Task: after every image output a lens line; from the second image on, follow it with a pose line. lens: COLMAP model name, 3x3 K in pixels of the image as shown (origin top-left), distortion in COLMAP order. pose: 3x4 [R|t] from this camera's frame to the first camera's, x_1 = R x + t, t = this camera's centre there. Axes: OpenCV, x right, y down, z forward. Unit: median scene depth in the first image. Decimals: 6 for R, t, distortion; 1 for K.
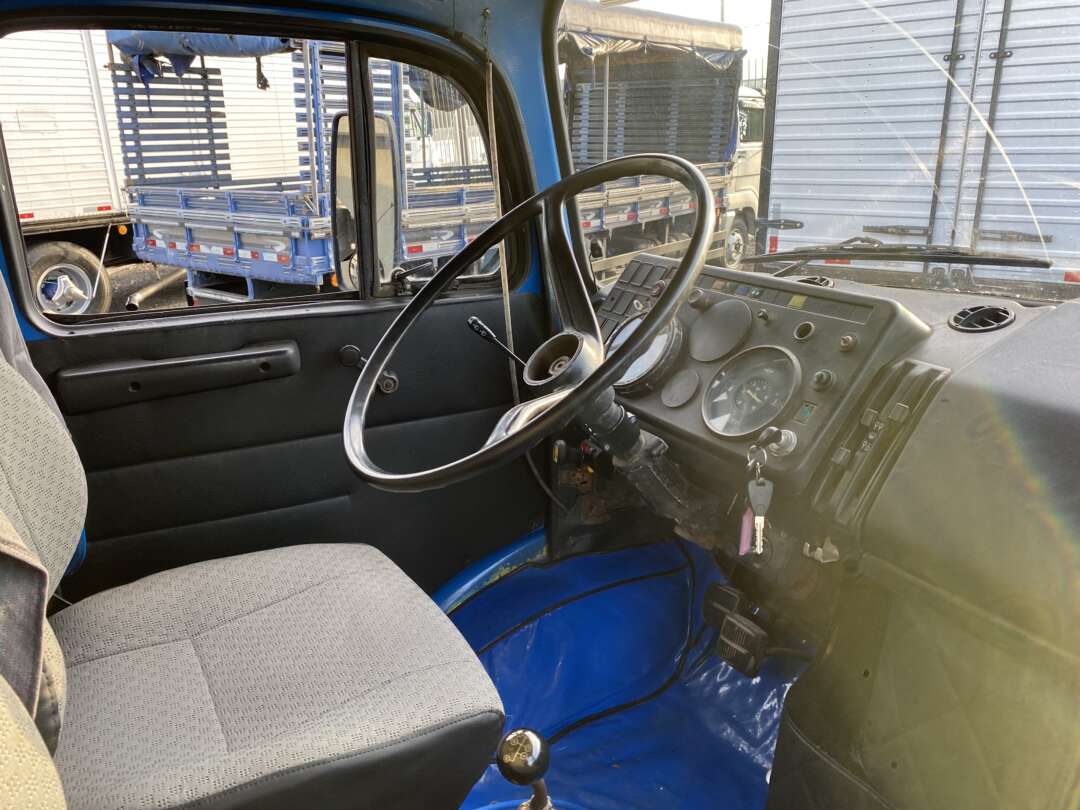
lens RADIAL K [[813.4, 0, 533.5], [0, 813.4, 407.2], [0, 0, 1]] dist [0.003067, 0.002669]
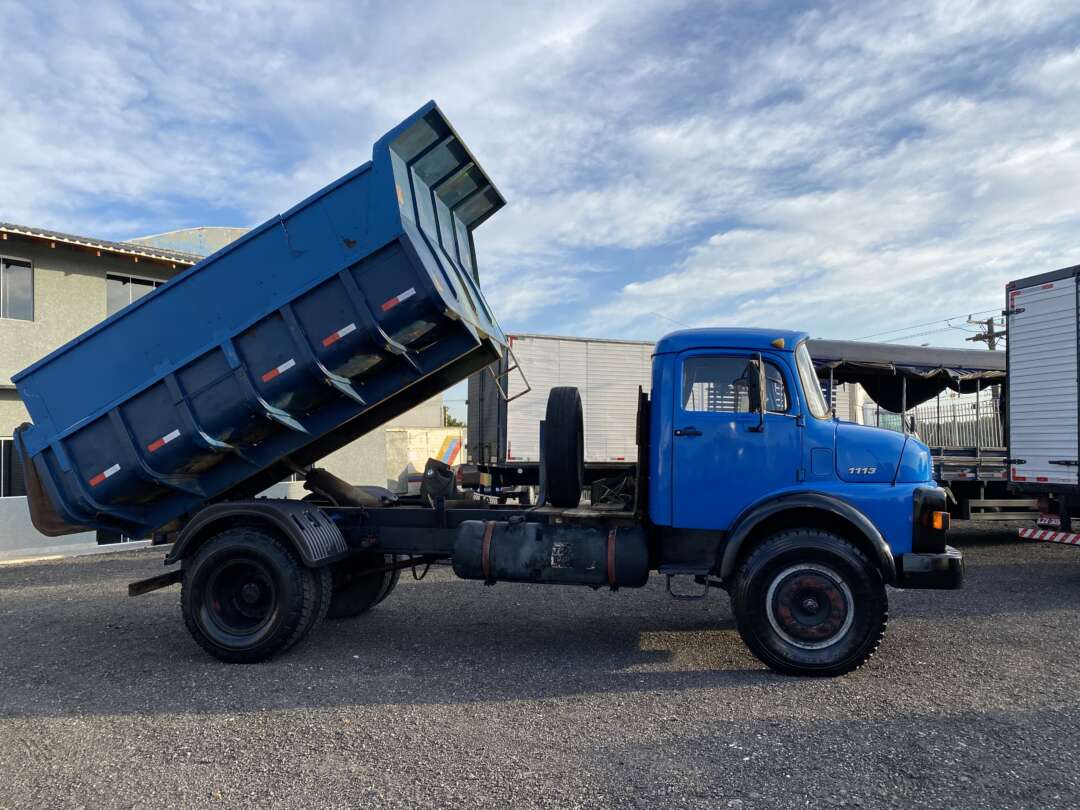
lens RADIAL K [[810.3, 0, 509.1], [0, 810.3, 427.0], [0, 0, 1]] dist [-0.001290, -0.006053]
pose [[0.760174, 0.018015, -0.649469, 0.507523], [-0.237749, 0.937999, -0.252256, 0.367761], [0.604657, 0.346170, 0.717326, -0.883396]]
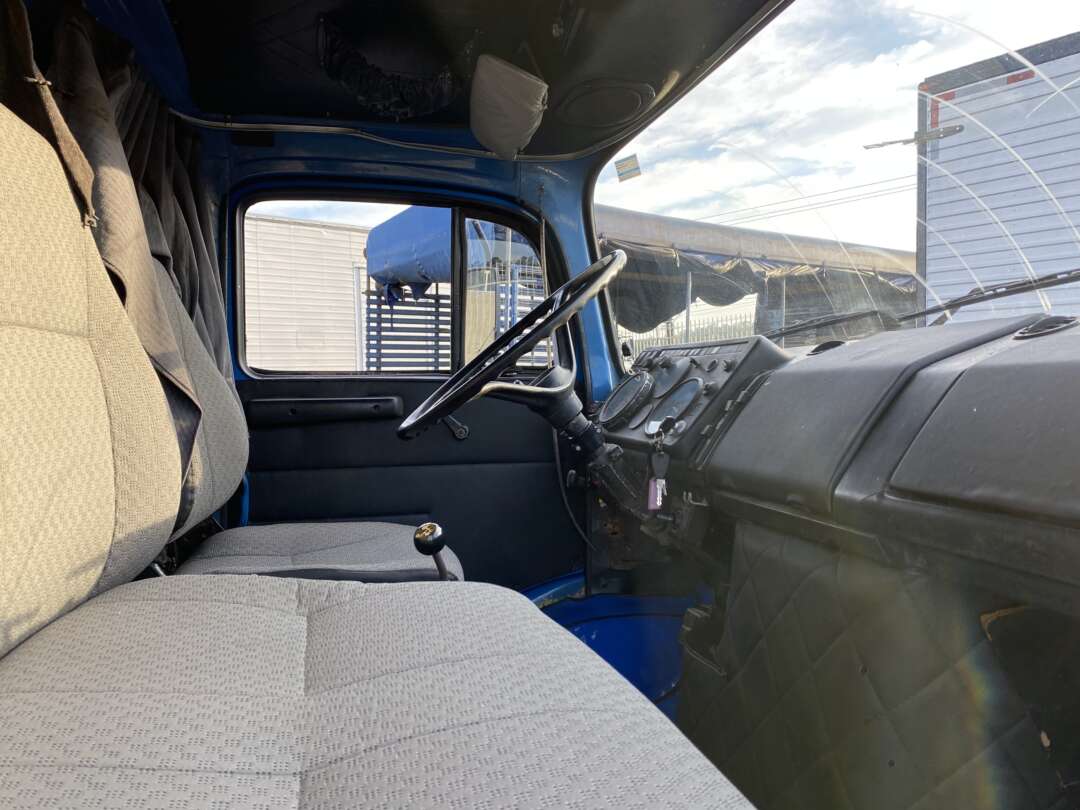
lens RADIAL K [[813.4, 0, 533.5], [0, 813.4, 407.2], [0, 0, 1]] dist [0.003067, 0.002669]
pose [[0.964623, 0.018721, -0.262969, 0.065115], [-0.090349, 0.960547, -0.263035, 0.060394], [0.247670, 0.277488, 0.928256, -0.058860]]
